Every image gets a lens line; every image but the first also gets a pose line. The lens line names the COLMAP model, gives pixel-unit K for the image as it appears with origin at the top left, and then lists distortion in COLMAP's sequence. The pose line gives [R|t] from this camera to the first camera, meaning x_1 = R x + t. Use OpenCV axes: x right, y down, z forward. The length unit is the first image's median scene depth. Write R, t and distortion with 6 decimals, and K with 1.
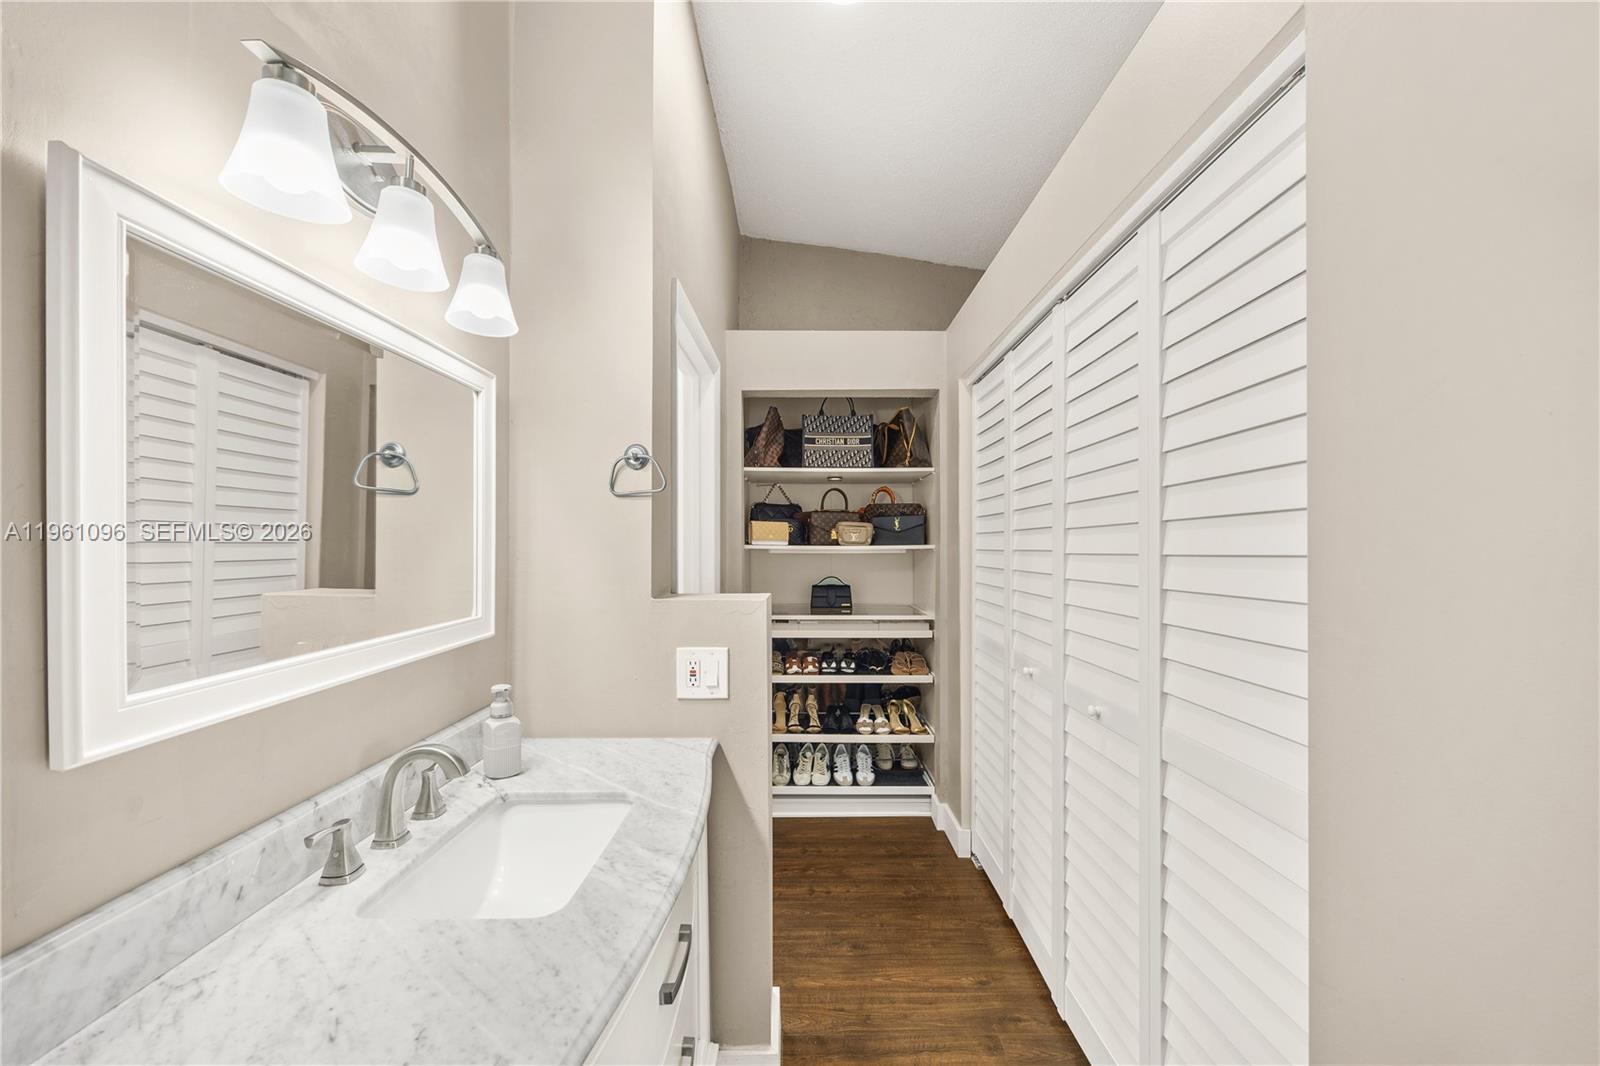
lens RADIAL K [[650.8, 0, 772.1], [0, 650.8, 522.4], [0, 0, 1]] dist [-0.002673, 0.000142]
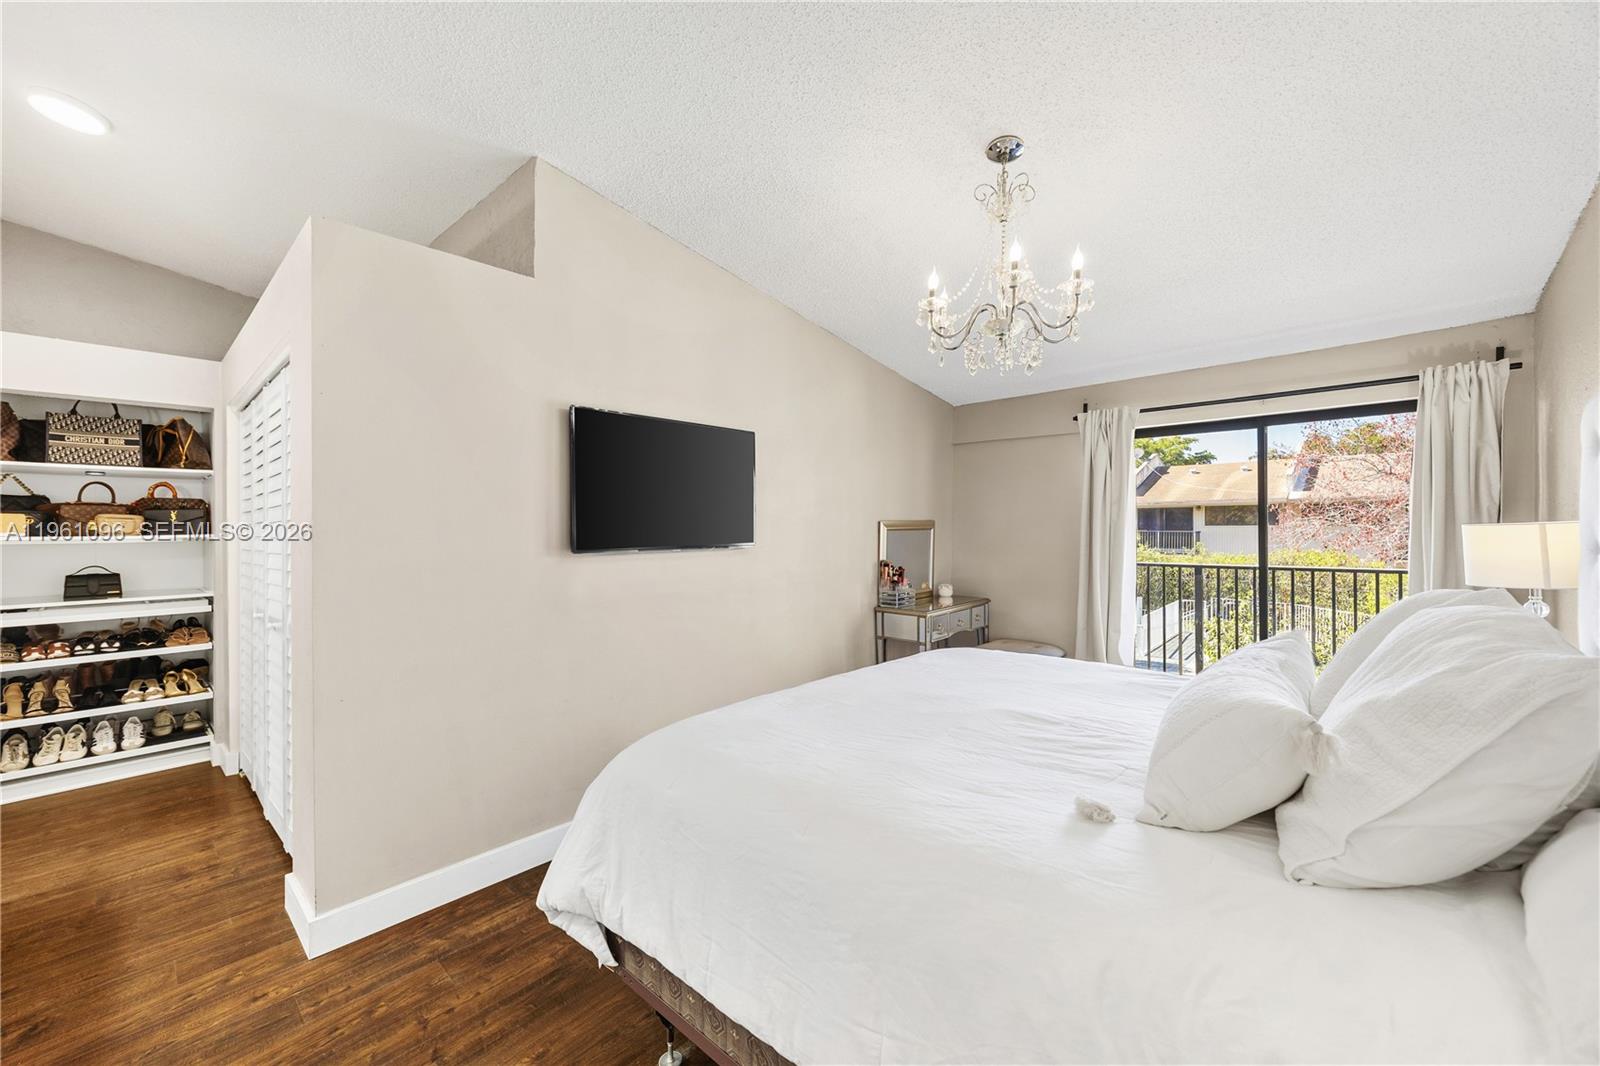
lens RADIAL K [[646.0, 0, 801.6], [0, 646.0, 521.9], [0, 0, 1]] dist [-0.001306, 0.000179]
pose [[0.645887, 0.001789, 0.763431, 0.038431], [-0.015818, 0.999814, 0.011039, -0.018256], [-0.763269, -0.019206, 0.645796, -0.584228]]
